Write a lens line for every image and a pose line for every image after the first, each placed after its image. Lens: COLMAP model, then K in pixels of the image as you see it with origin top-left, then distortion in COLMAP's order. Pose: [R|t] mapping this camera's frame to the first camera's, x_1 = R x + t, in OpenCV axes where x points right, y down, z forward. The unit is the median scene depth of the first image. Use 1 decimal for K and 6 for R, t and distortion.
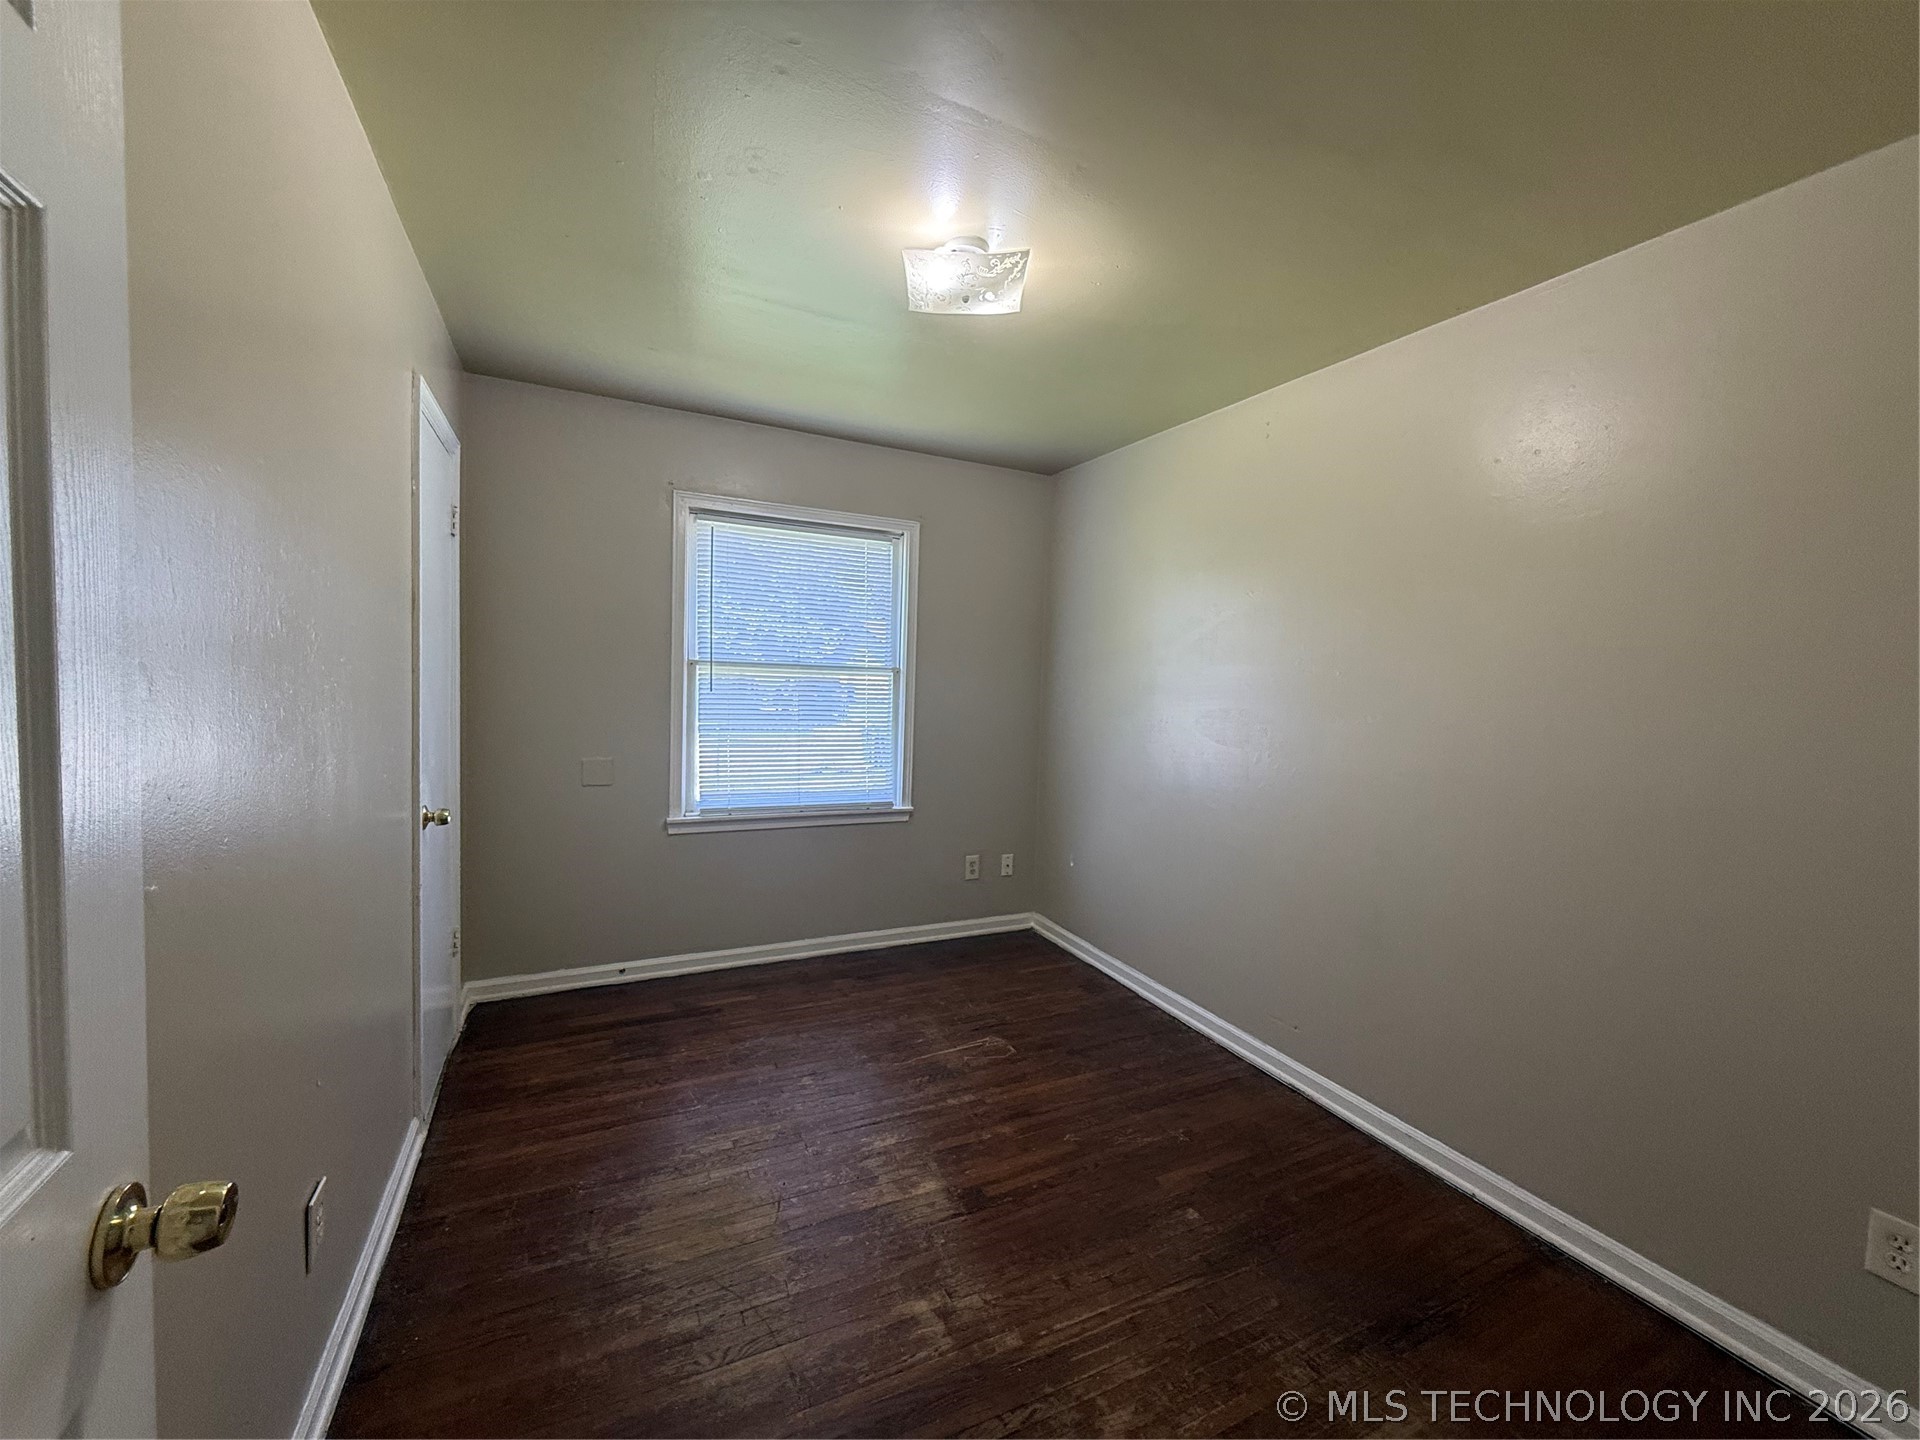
lens RADIAL K [[770.9, 0, 955.0], [0, 770.9, 704.2], [0, 0, 1]] dist [-0.000211, 0.000023]
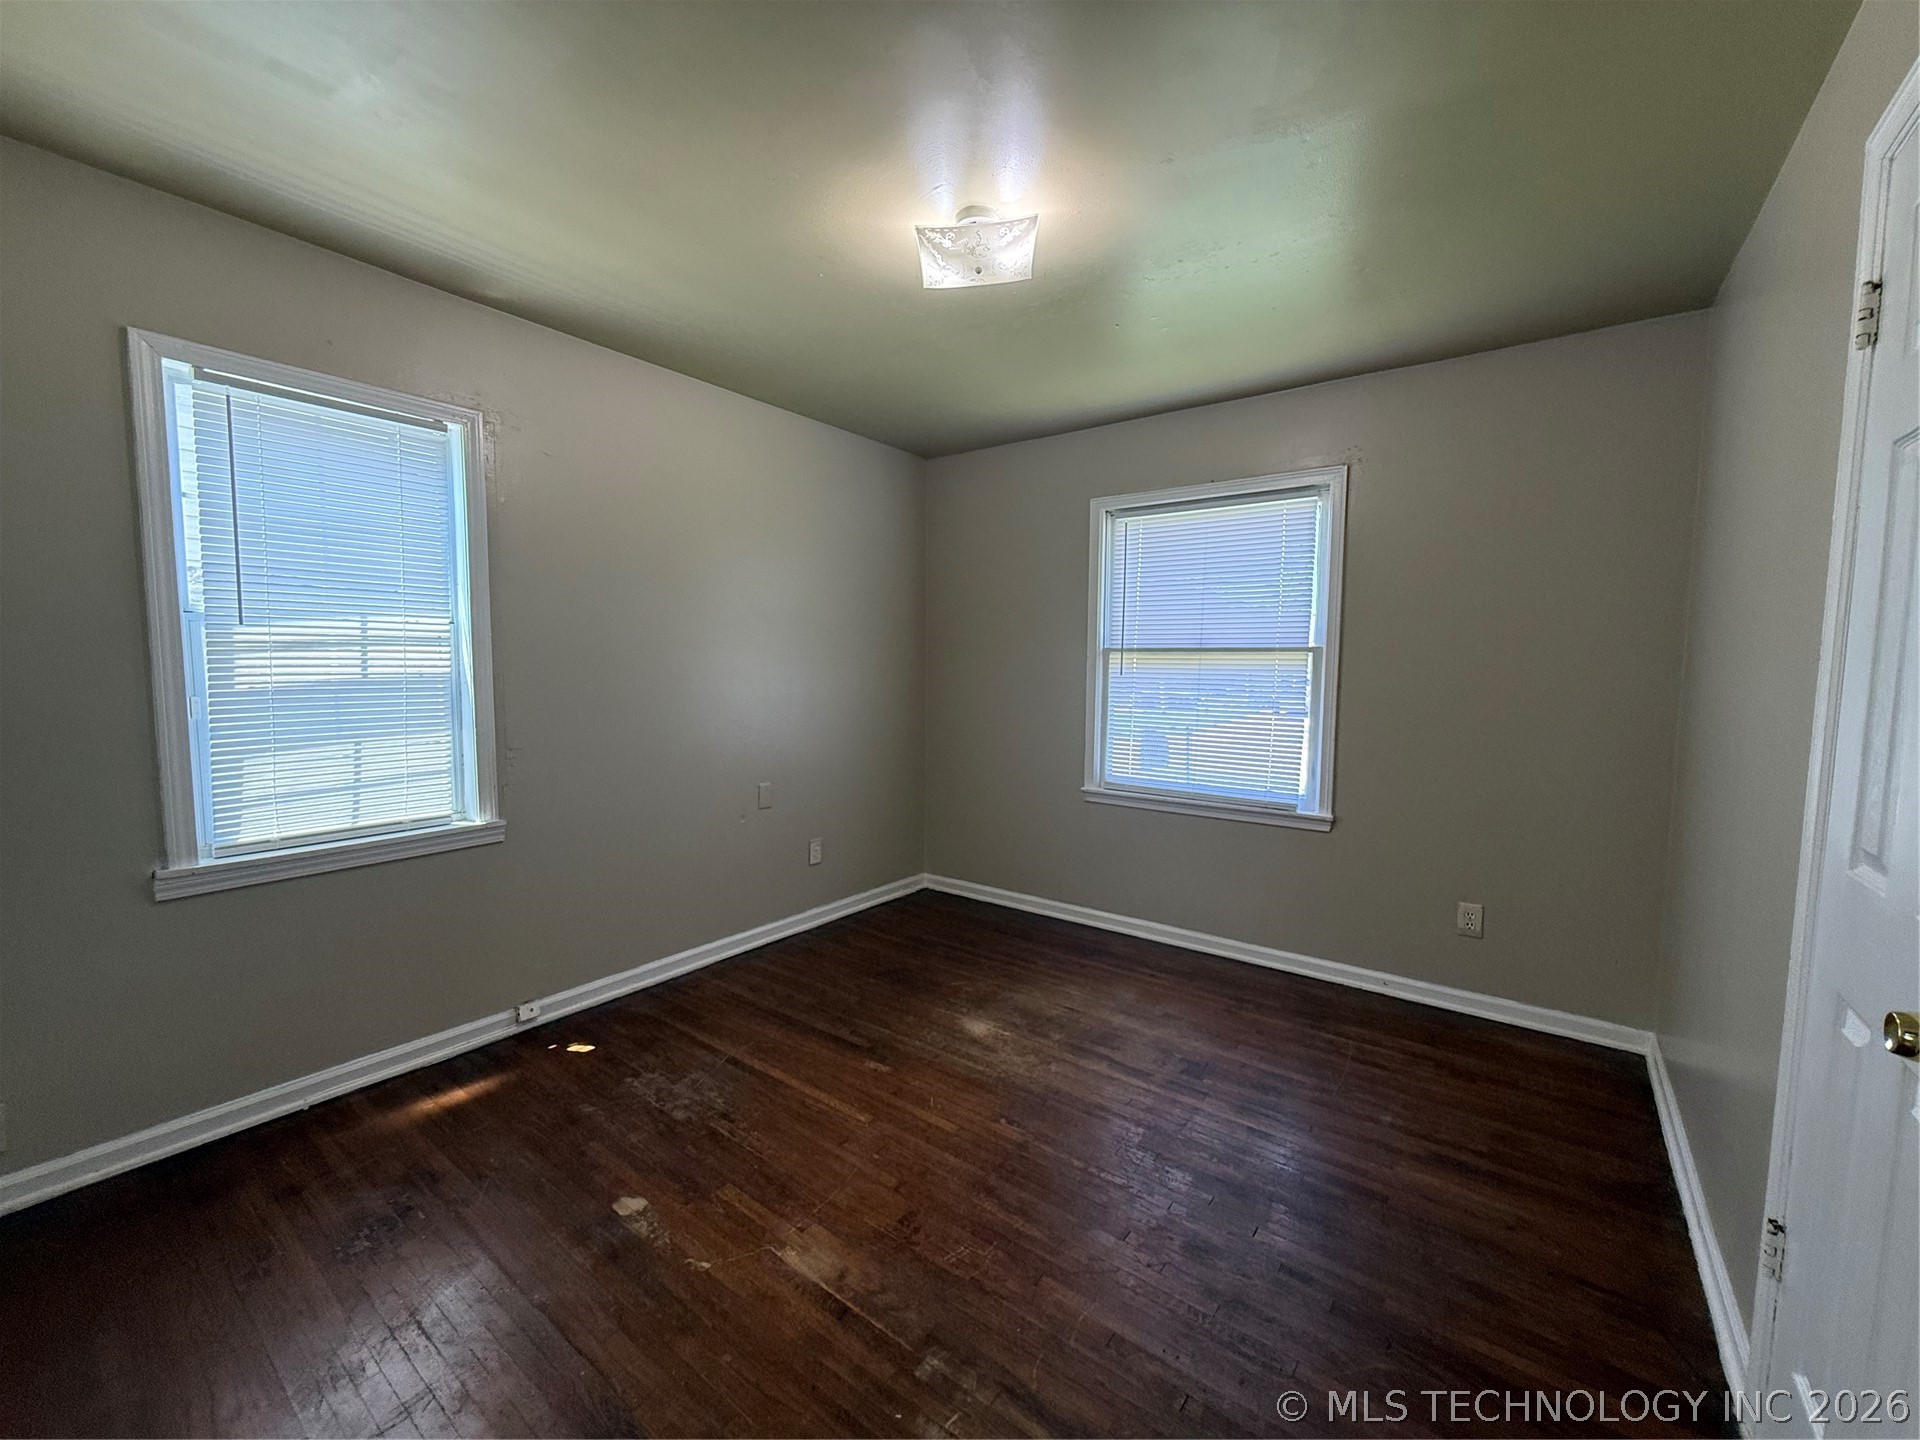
lens RADIAL K [[768.2, 0, 974.3], [0, 768.2, 723.0], [0, 0, 1]] dist [0.000212, 0.000129]
pose [[0.478957, 0.034118, -0.877175, 0.538349], [-0.021586, 0.999400, 0.027086, 0.023140], [0.877573, 0.005961, 0.479407, 0.300921]]
